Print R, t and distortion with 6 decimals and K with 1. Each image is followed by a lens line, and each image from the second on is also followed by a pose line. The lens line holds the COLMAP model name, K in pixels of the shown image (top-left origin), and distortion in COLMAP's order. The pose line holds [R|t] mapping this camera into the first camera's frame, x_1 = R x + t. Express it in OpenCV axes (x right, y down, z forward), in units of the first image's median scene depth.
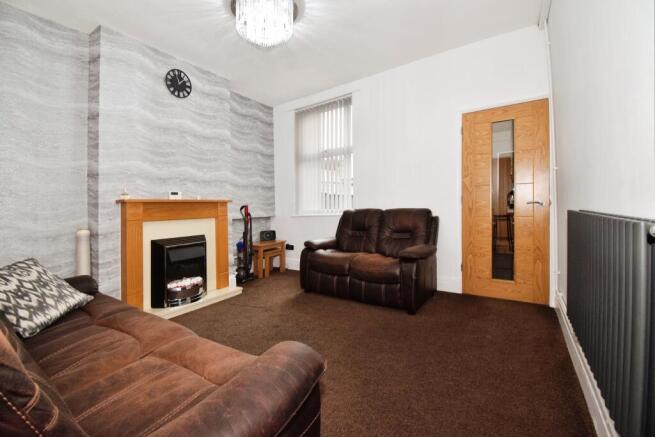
lens RADIAL K [[294.8, 0, 328.5], [0, 294.8, 206.2], [0, 0, 1]] dist [0.000451, 0.000020]
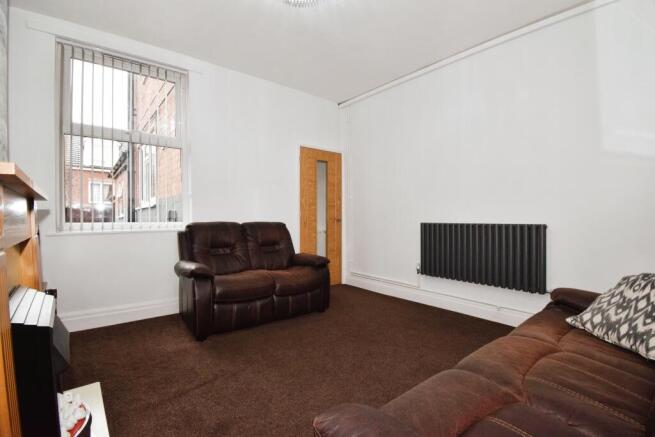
lens RADIAL K [[297.9, 0, 327.8], [0, 297.9, 219.8], [0, 0, 1]] dist [0.001358, 0.000137]
pose [[0.269485, 0.018345, 0.962830, -0.354012], [-0.008090, 0.999826, -0.016785, 0.008408], [-0.962971, -0.003266, 0.269587, 0.271929]]
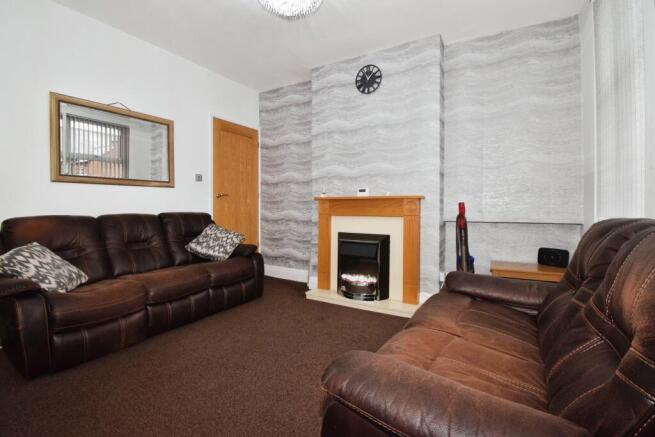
lens RADIAL K [[292.6, 0, 324.7], [0, 292.6, 208.2], [0, 0, 1]] dist [-0.000325, -0.018334]
pose [[0.018663, 0.033811, -0.999254, 0.500765], [0.000640, 0.999427, 0.033829, -0.016238], [0.999826, -0.001271, 0.018631, 0.859436]]
